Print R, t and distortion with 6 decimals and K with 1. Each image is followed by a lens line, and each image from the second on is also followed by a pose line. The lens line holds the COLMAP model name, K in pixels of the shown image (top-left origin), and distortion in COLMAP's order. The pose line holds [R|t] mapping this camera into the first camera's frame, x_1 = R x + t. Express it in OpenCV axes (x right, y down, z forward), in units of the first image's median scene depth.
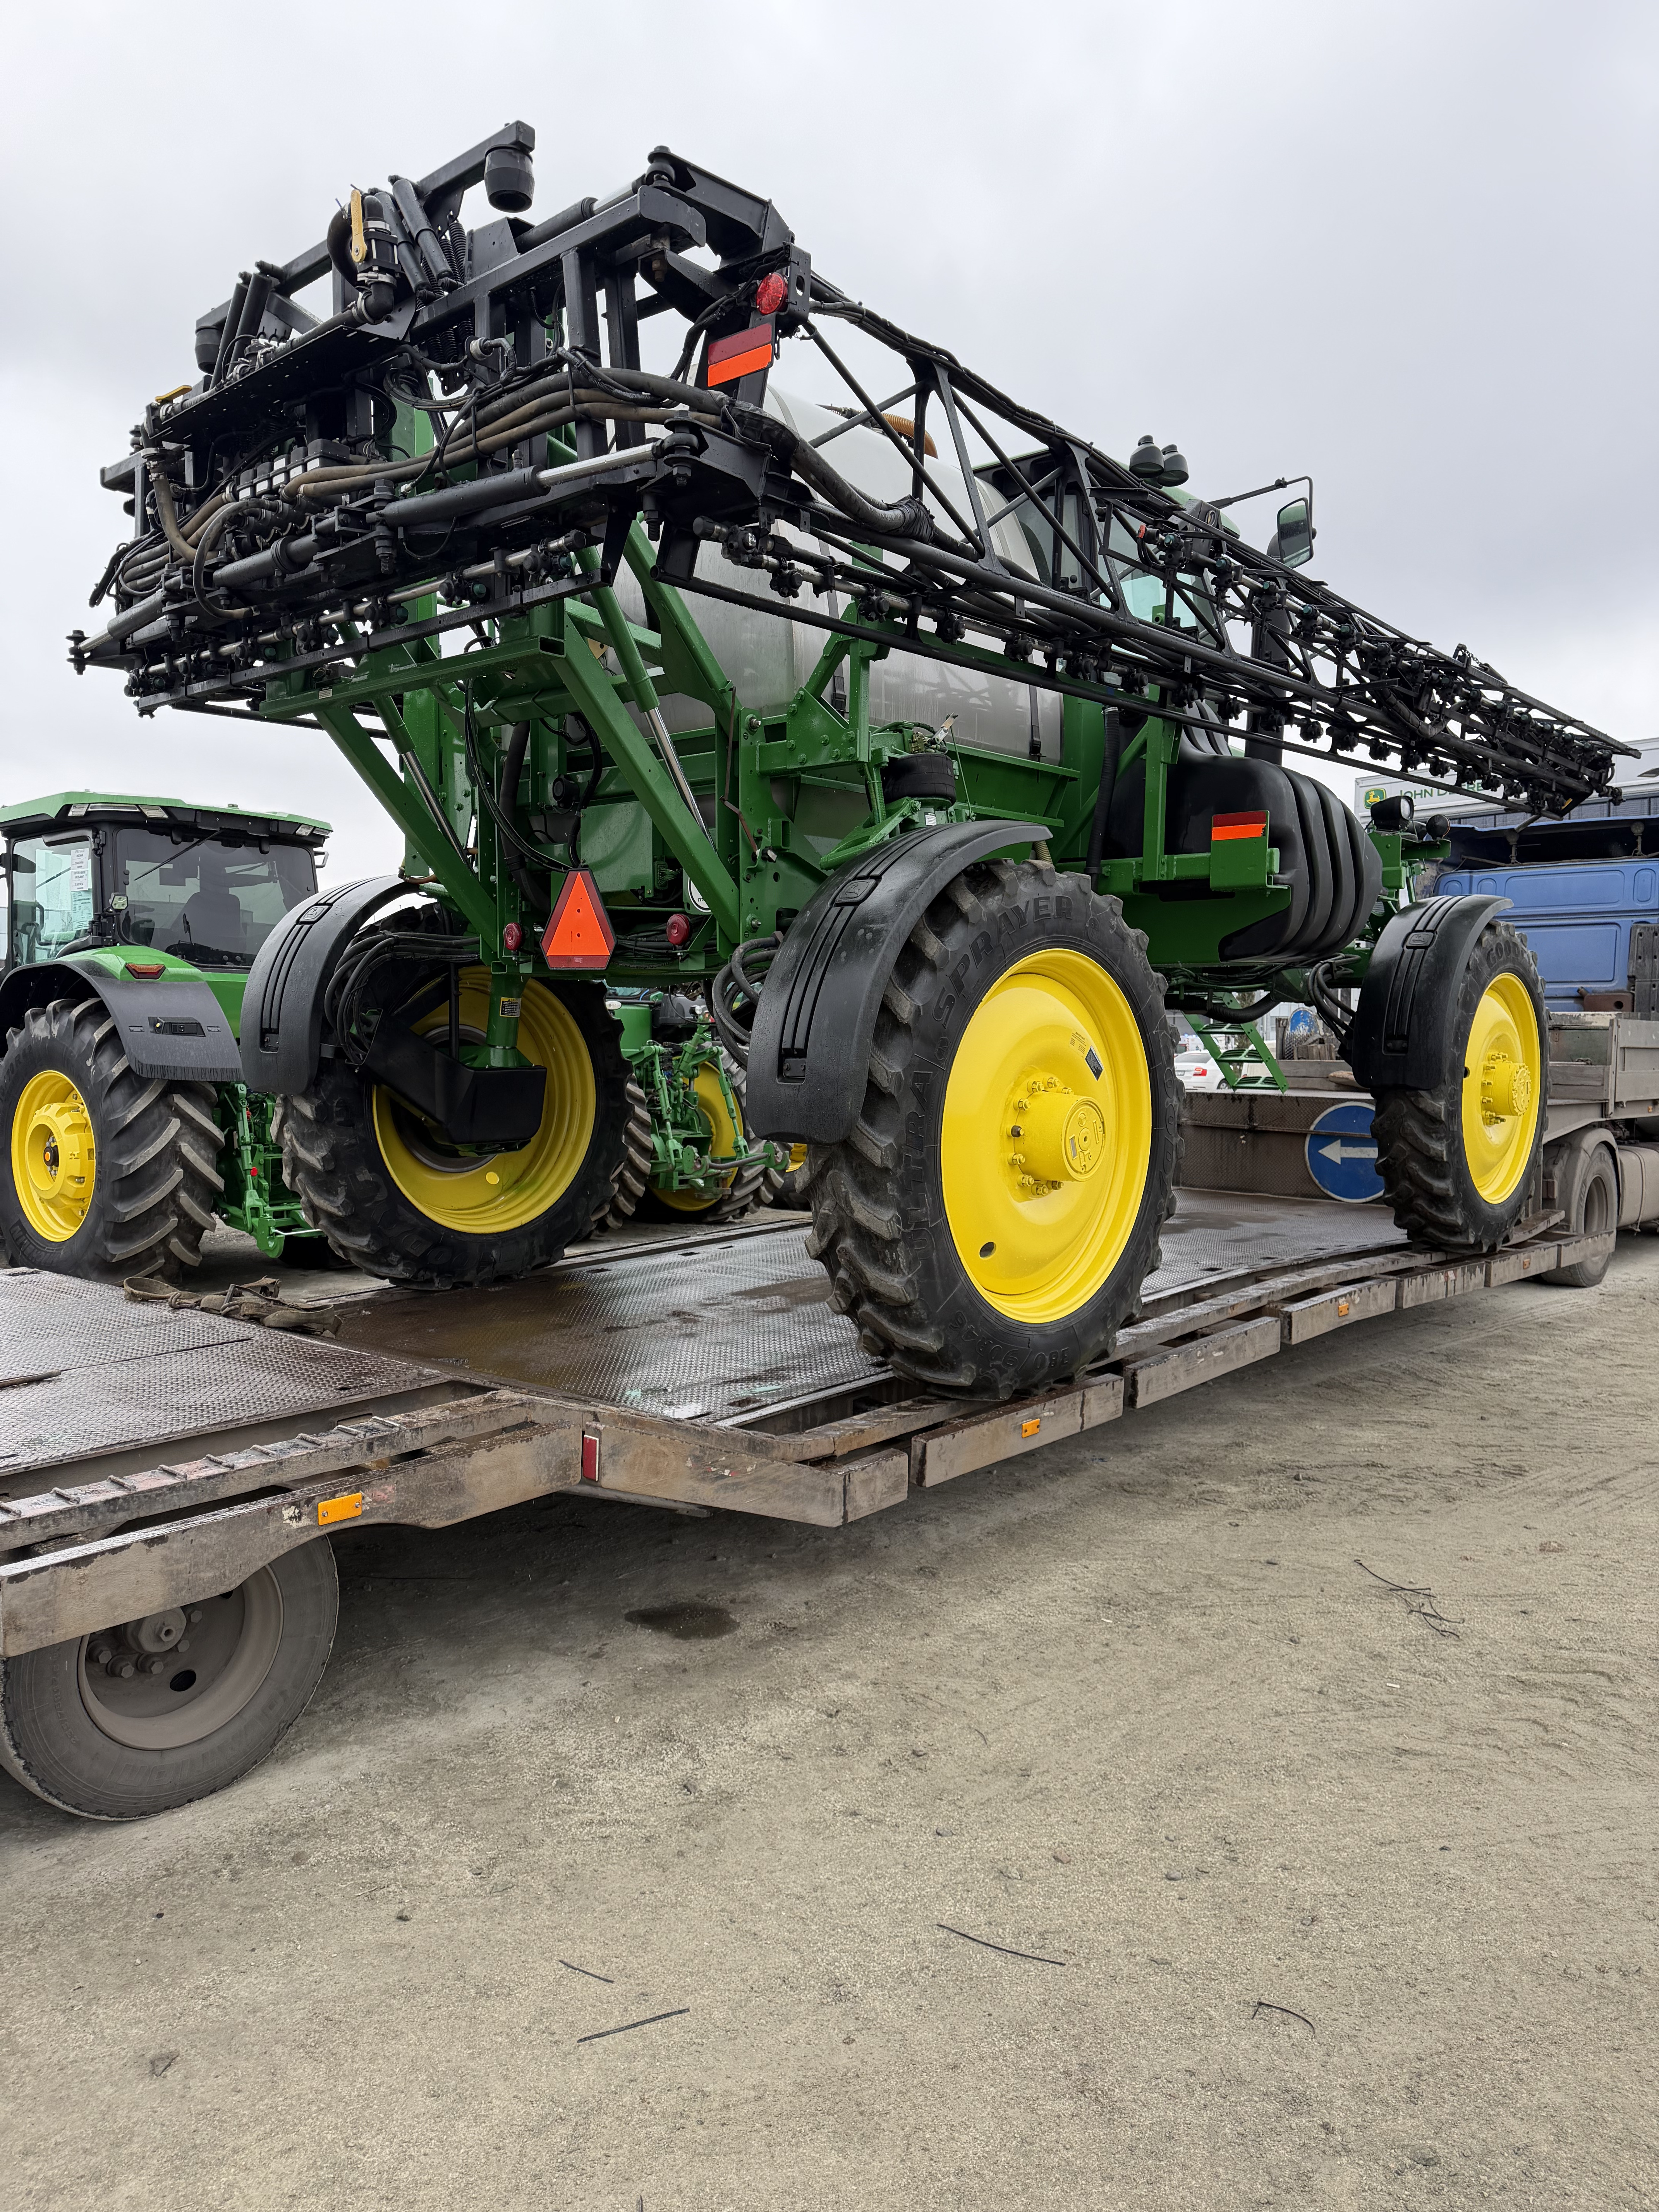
lens RADIAL K [[1553.1, 0, 829.5], [0, 1553.1, 1106.0], [0, 0, 1]] dist [0.003113, 0.000176]
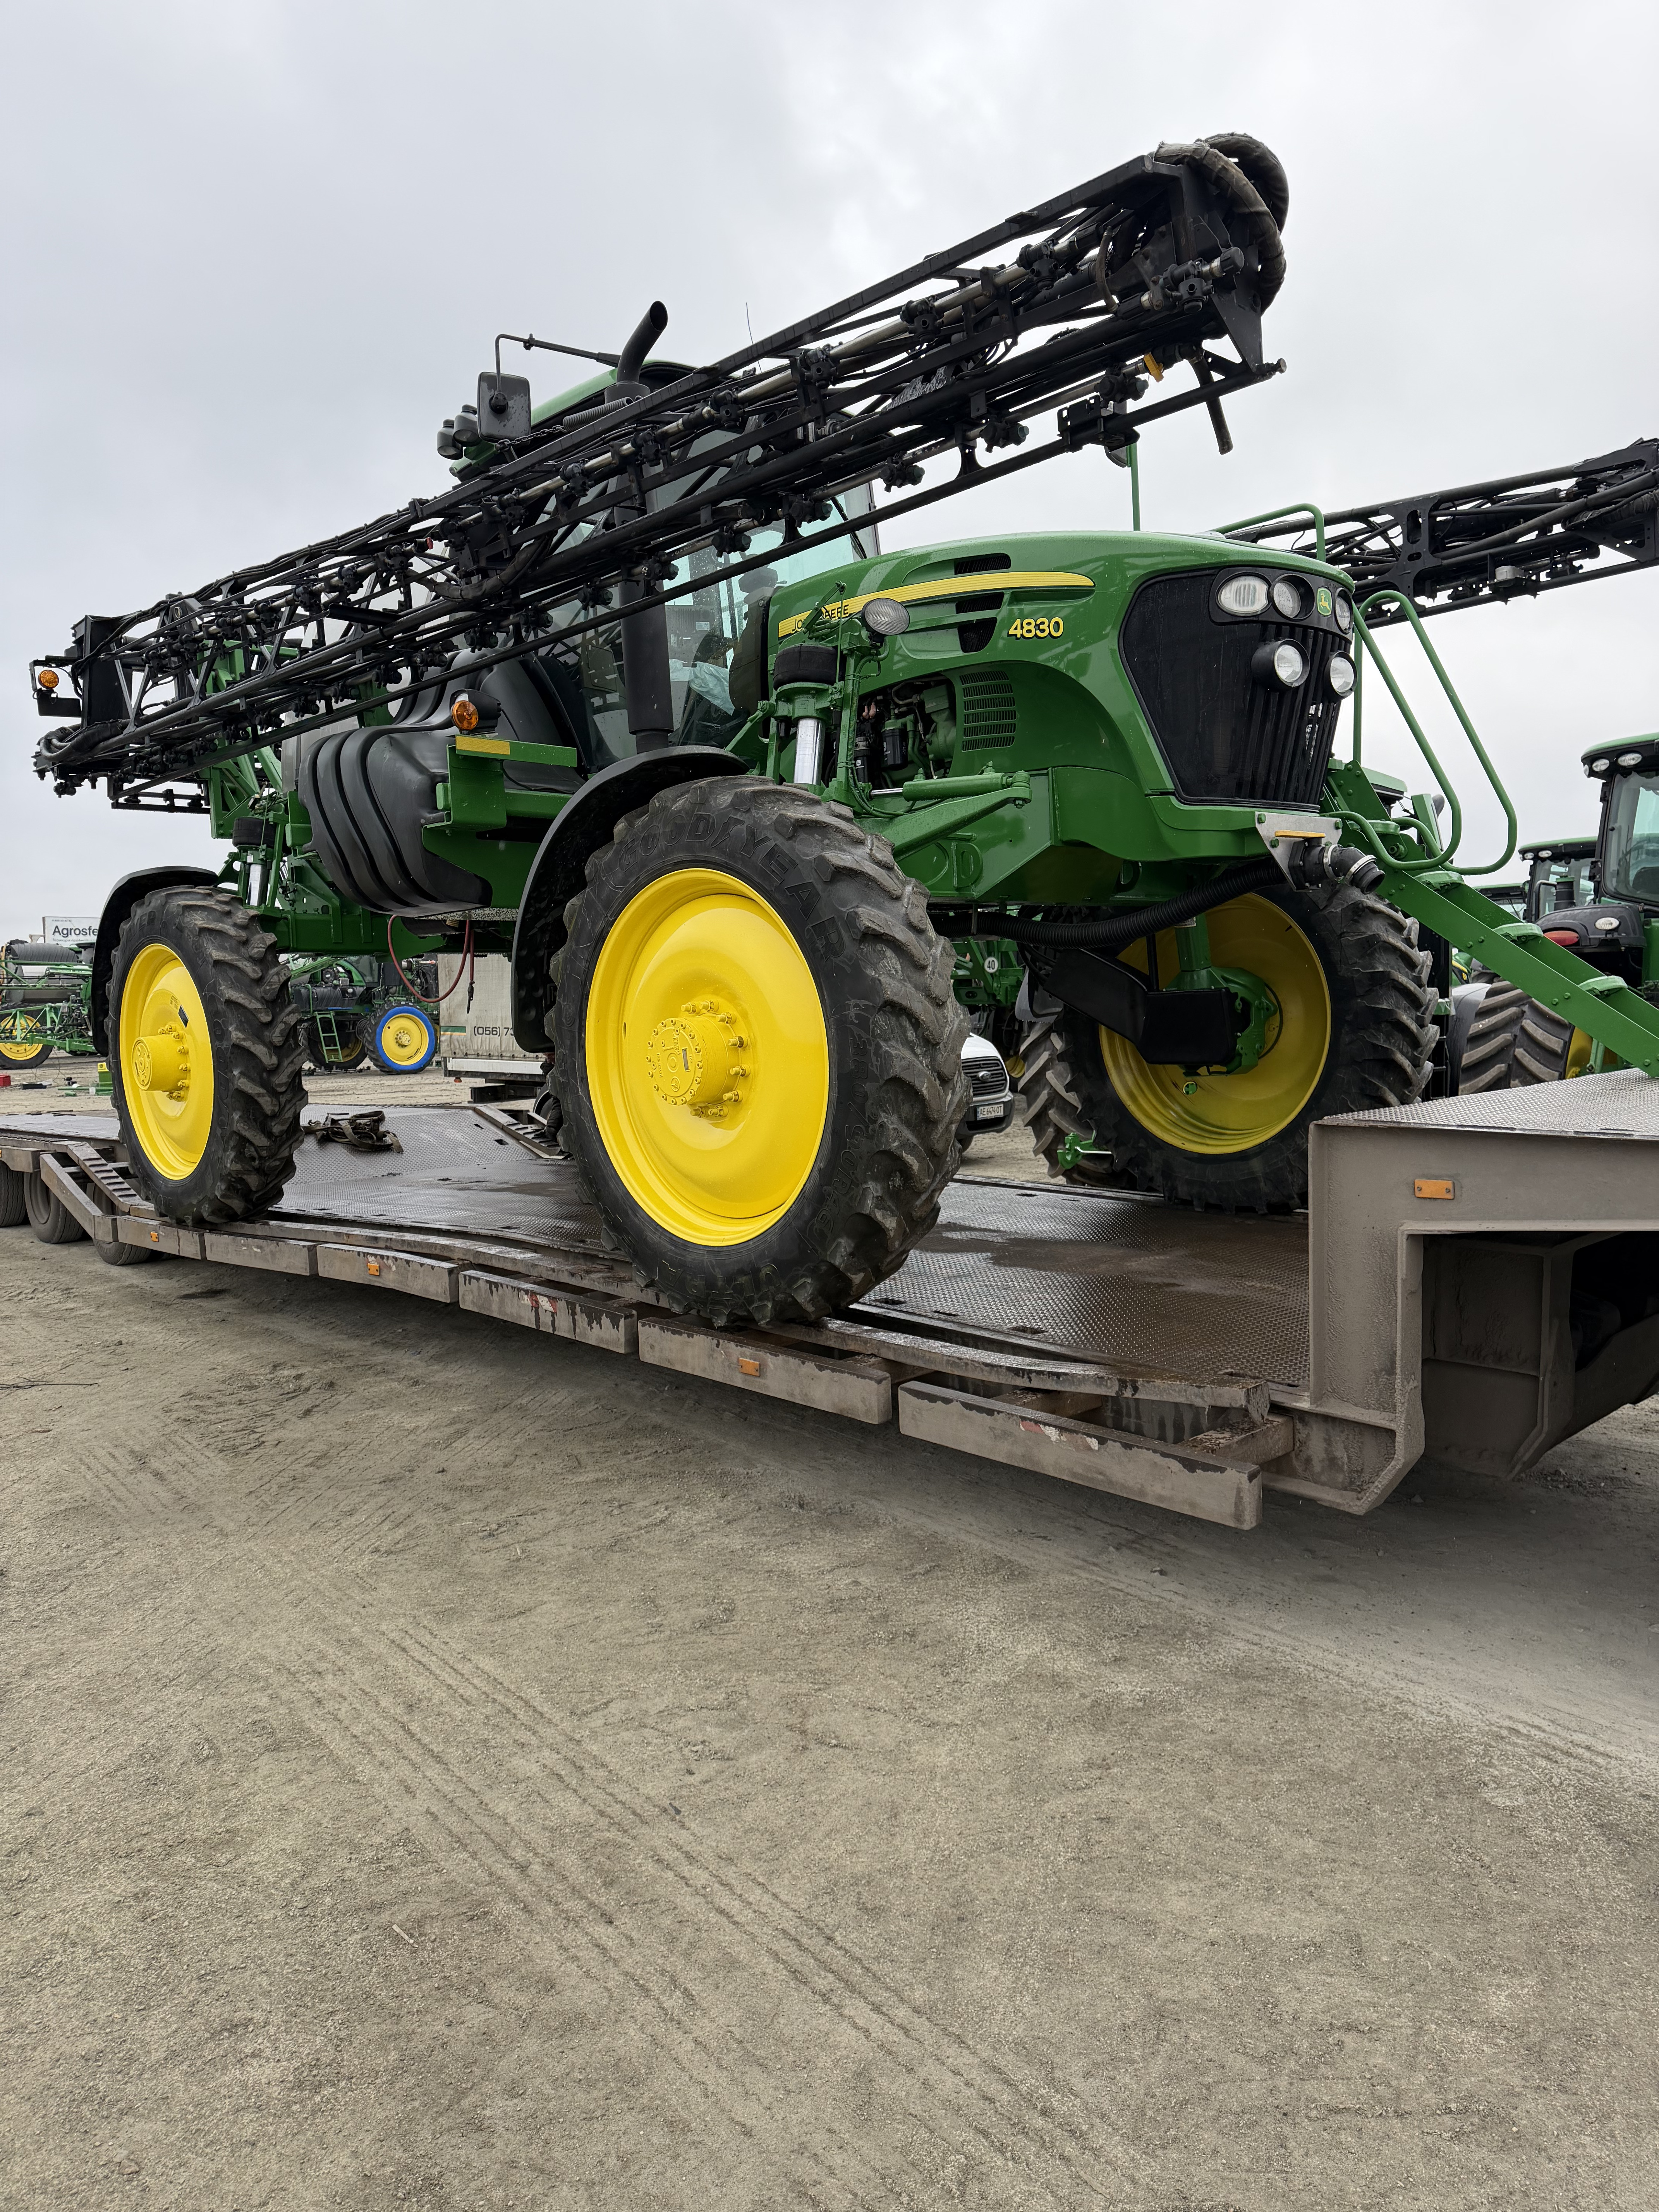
lens RADIAL K [[1553.1, 0, 829.5], [0, 1553.1, 1106.0], [0, 0, 1]] dist [0.003113, 0.000176]
pose [[-0.085389, 0.058143, -0.994650, 1.436170], [-0.012900, 0.998148, 0.059455, -0.033592], [0.996264, 0.017908, -0.084480, 1.552969]]
